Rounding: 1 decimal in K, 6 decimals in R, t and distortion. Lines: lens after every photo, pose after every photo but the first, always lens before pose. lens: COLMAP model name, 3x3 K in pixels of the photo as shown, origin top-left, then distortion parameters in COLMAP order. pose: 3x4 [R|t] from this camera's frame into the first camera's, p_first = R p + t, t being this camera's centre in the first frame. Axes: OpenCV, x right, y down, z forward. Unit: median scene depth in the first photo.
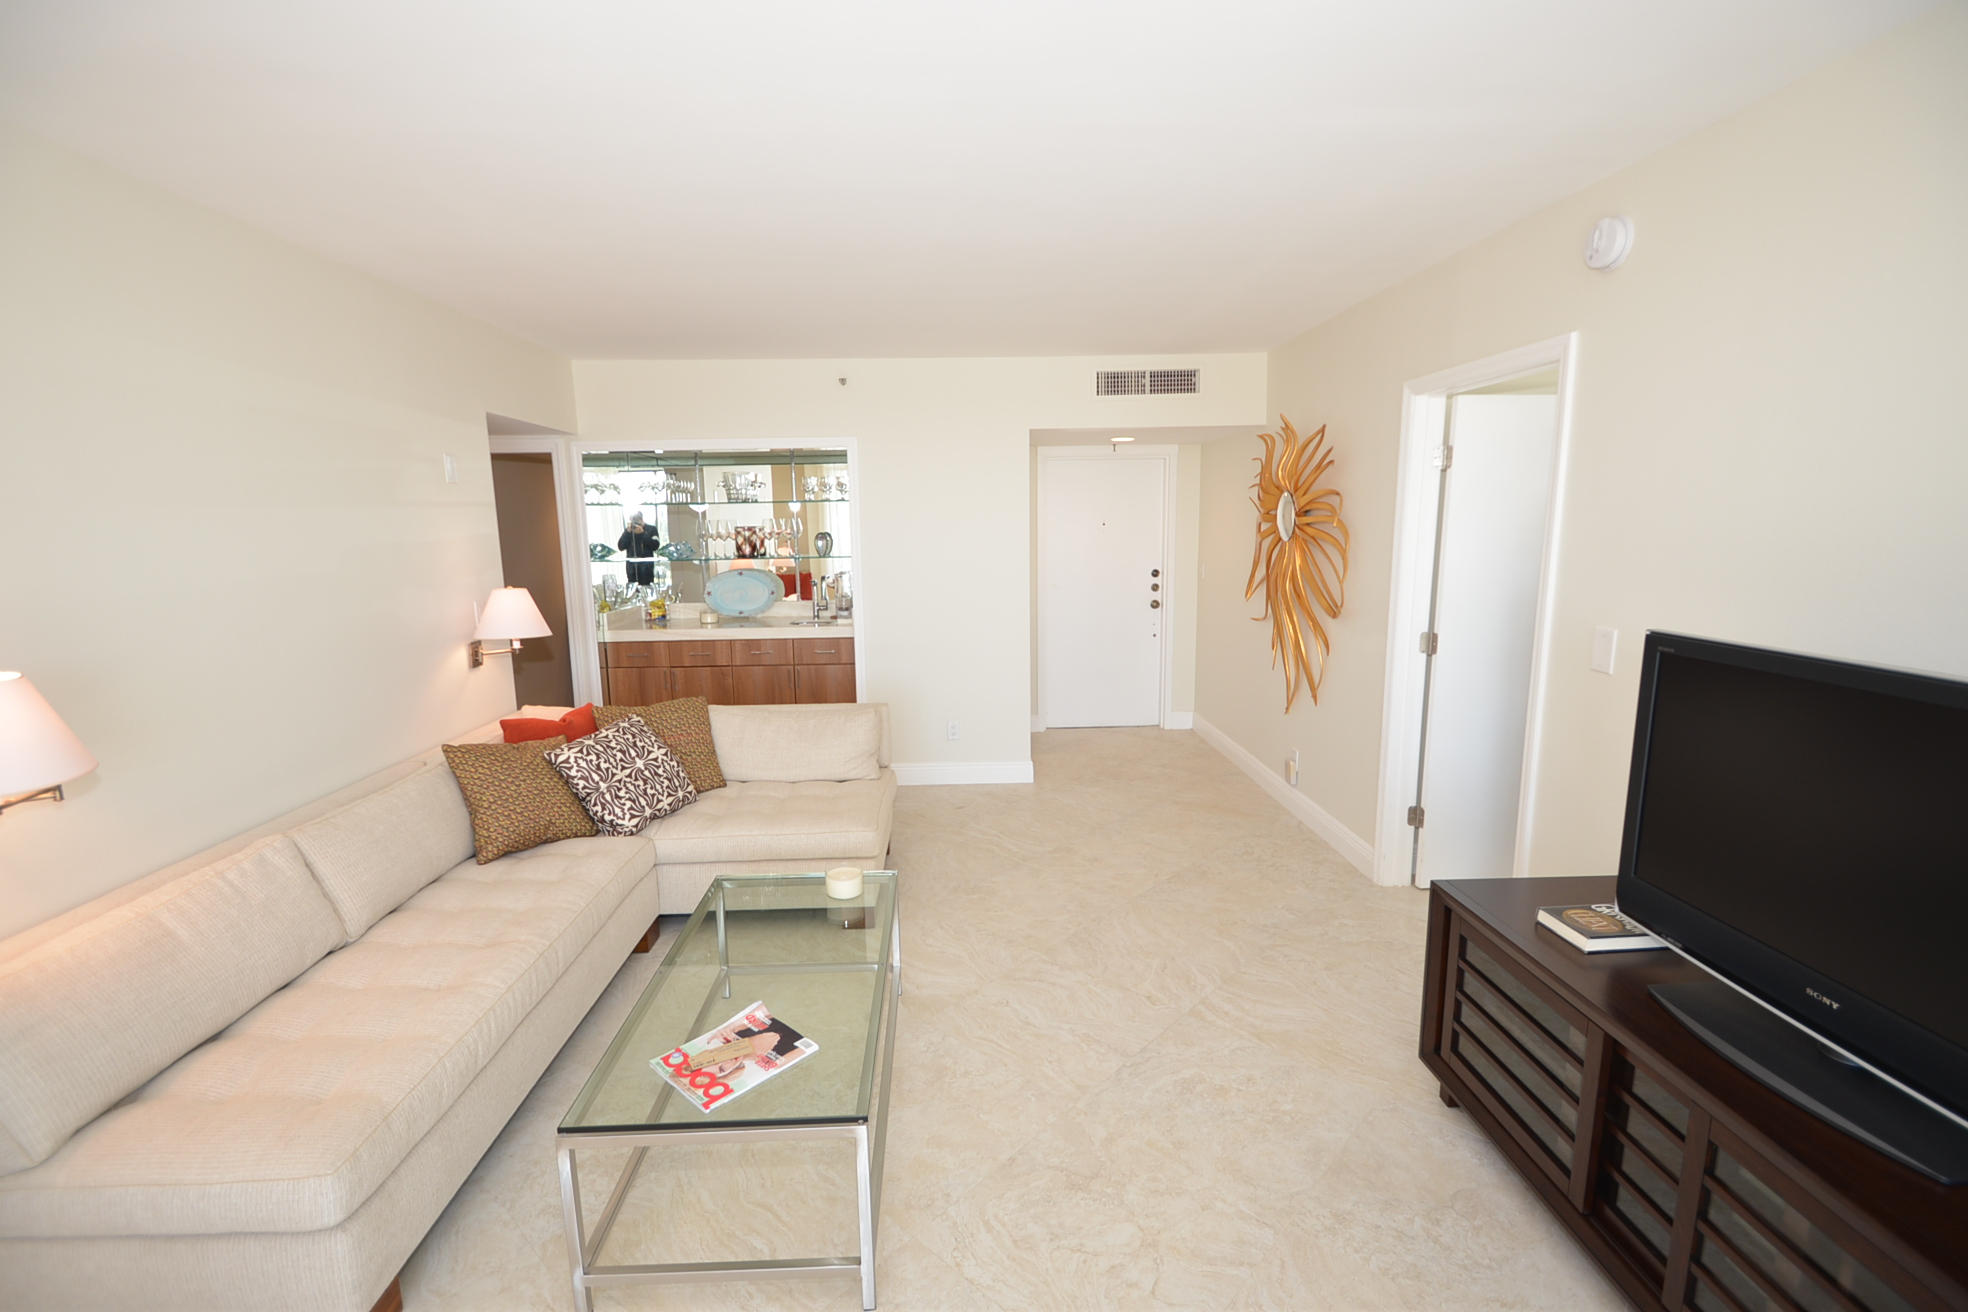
lens RADIAL K [[869.9, 0, 967.5], [0, 869.9, 660.3], [0, 0, 1]] dist [0.015436, -0.021184]
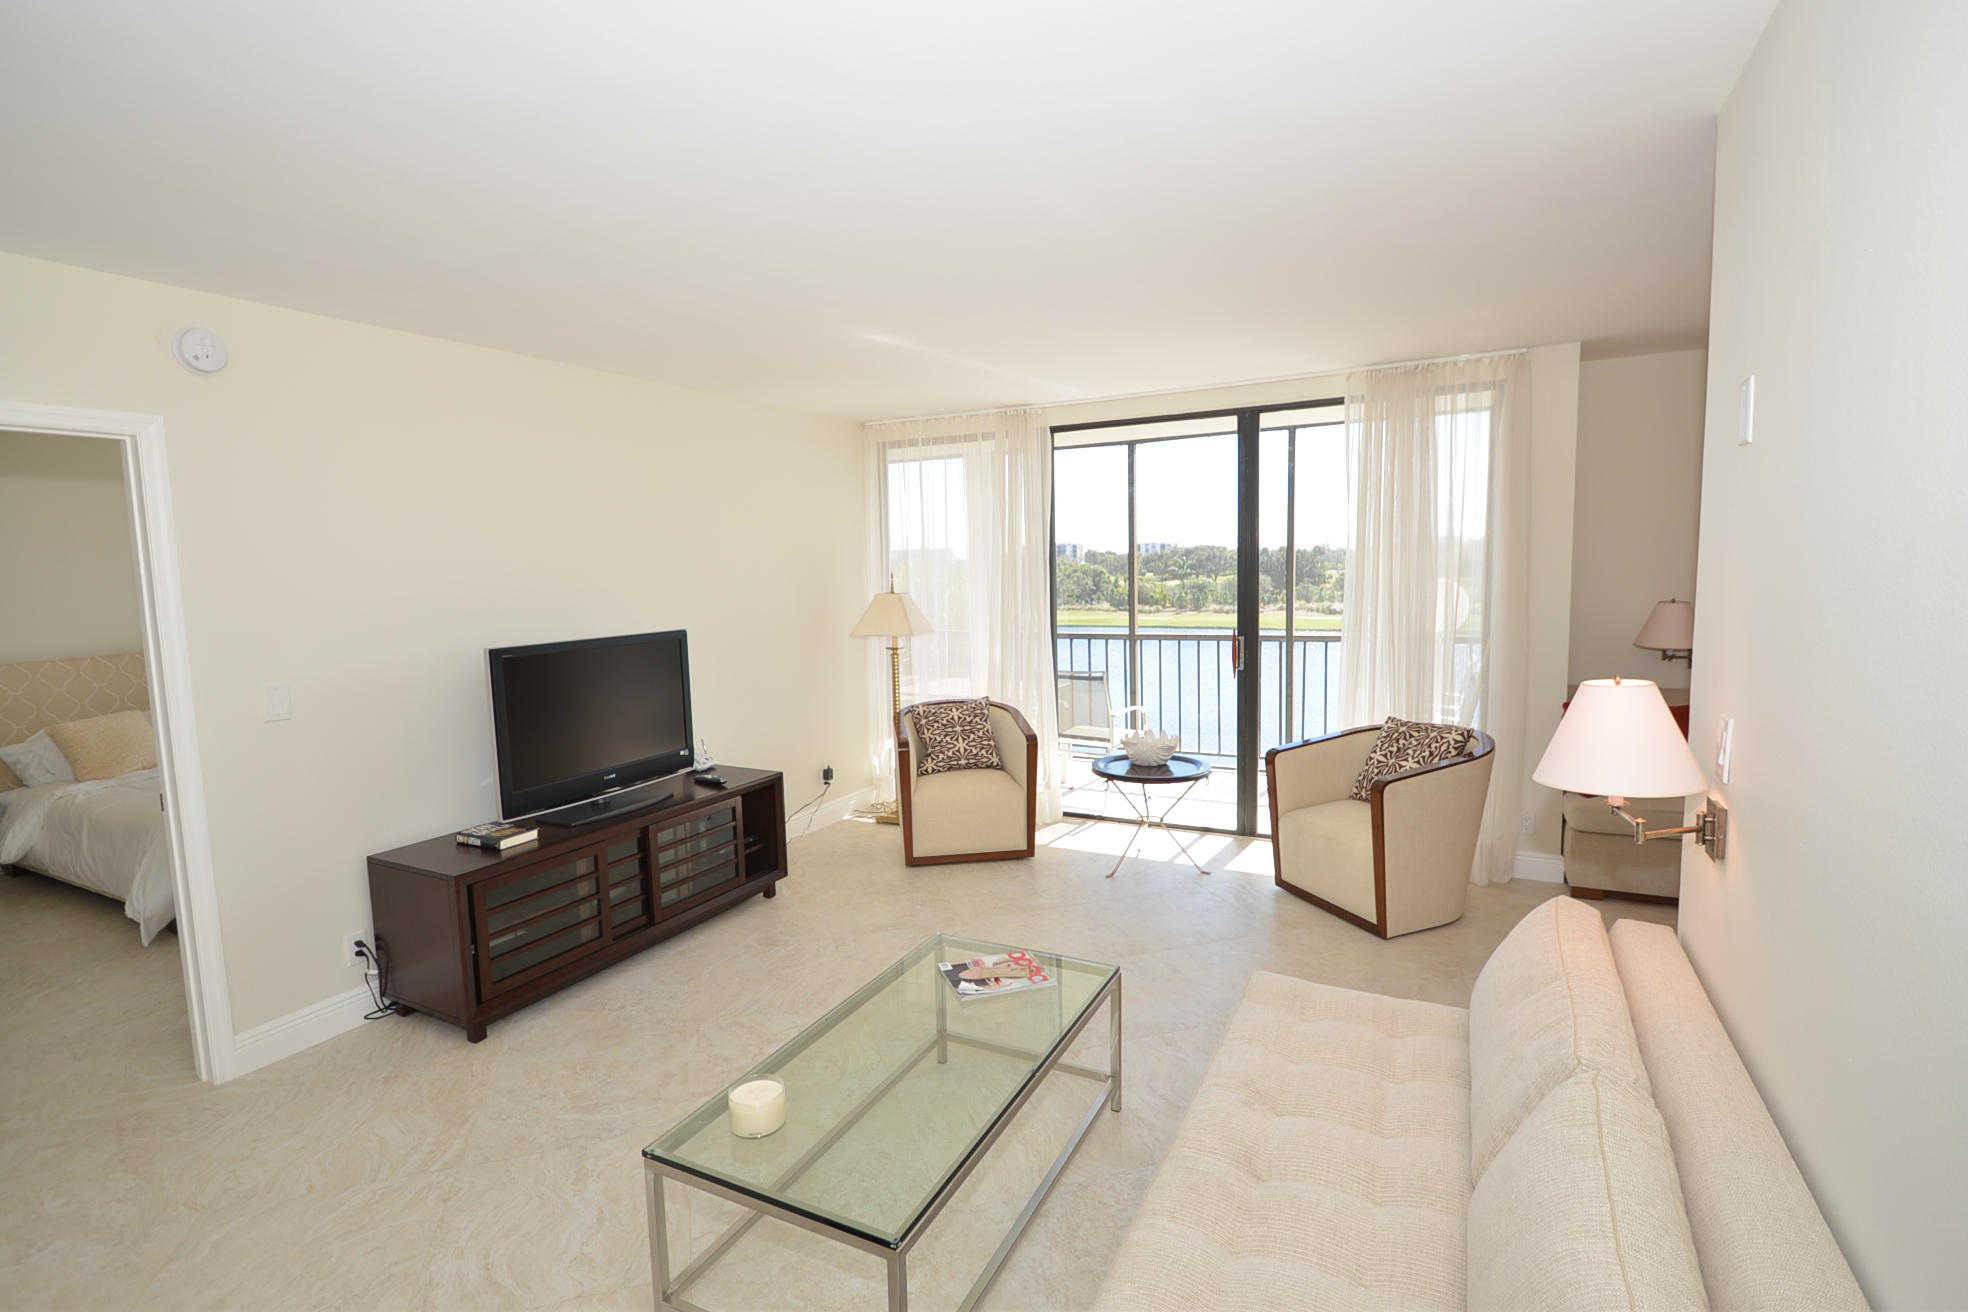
lens RADIAL K [[923.3, 0, 974.5], [0, 923.3, 661.7], [0, 0, 1]] dist [-0.008588, -0.000347]
pose [[-0.876182, -0.010561, 0.481865, -0.408305], [0.117039, 0.965174, 0.233967, -0.143657], [-0.467555, 0.261395, -0.844432, 0.936922]]
